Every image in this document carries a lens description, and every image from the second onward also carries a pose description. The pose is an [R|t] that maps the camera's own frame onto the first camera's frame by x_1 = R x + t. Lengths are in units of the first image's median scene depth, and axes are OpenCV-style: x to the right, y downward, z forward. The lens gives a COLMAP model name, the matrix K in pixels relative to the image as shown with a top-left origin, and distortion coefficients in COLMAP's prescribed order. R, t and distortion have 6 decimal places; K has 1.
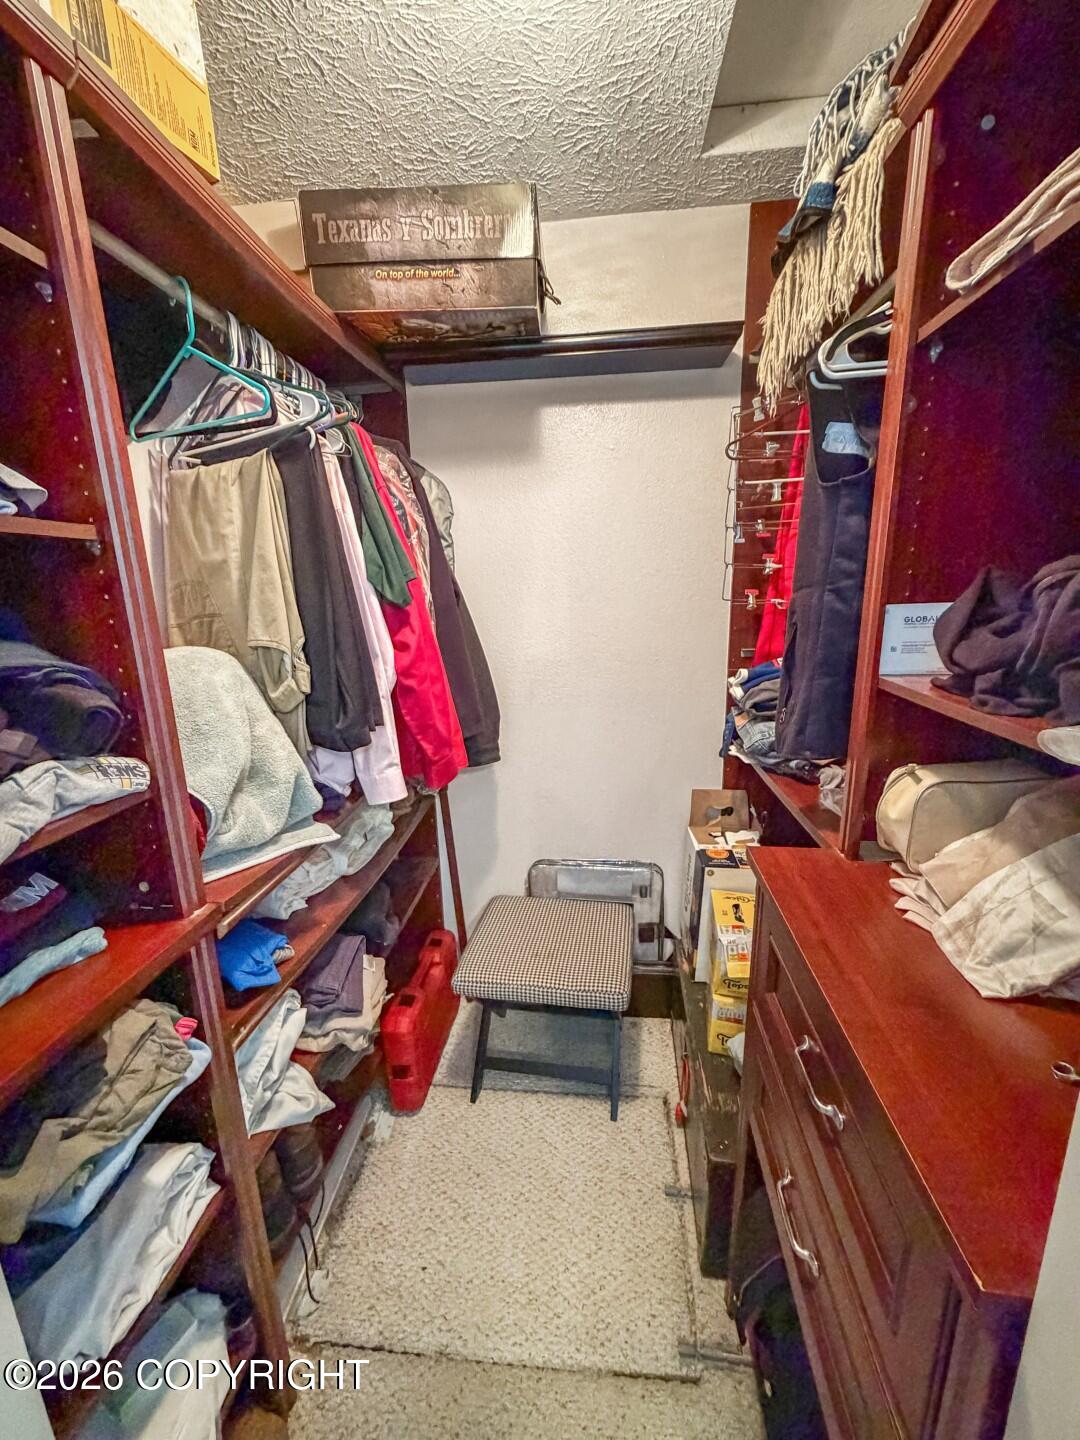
lens RADIAL K [[570.9, 0, 542.0], [0, 570.9, 720.4], [0, 0, 1]] dist [-0.000151, -0.000001]
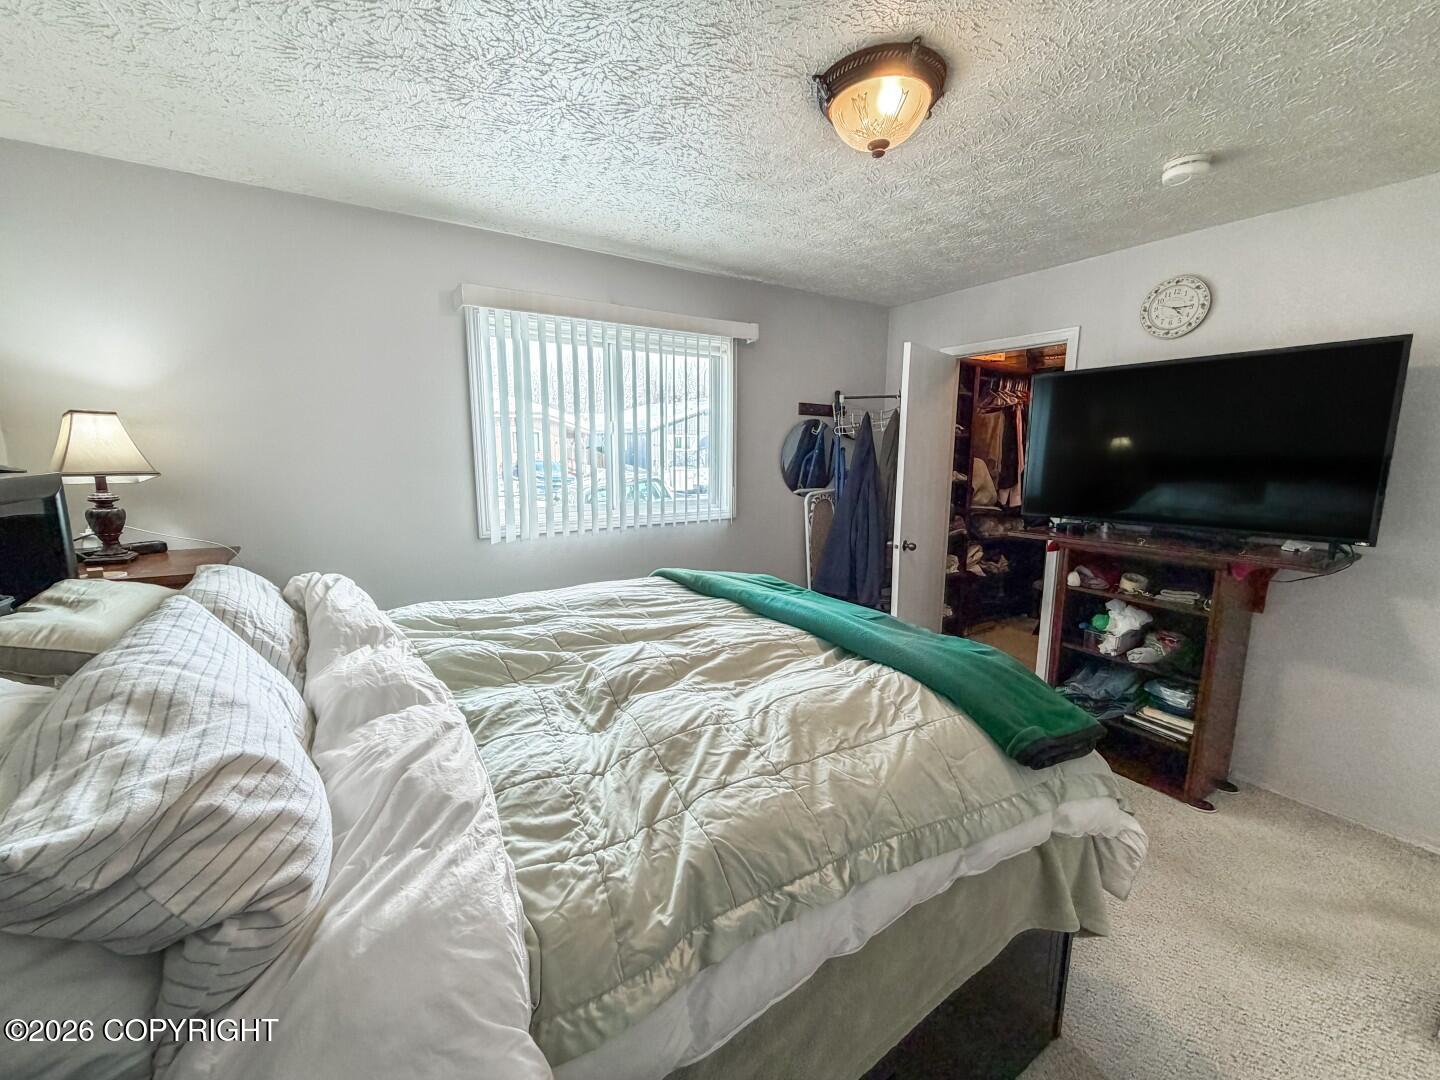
lens RADIAL K [[570.9, 0, 719.8], [0, 570.9, 538.8], [0, 0, 1]] dist [-0.000151, -0.000001]
pose [[0.649839, 0.146098, -0.745899, 1.374814], [-0.193023, 0.980902, 0.023962, 0.706626], [0.735154, 0.128404, 0.665628, -3.071498]]
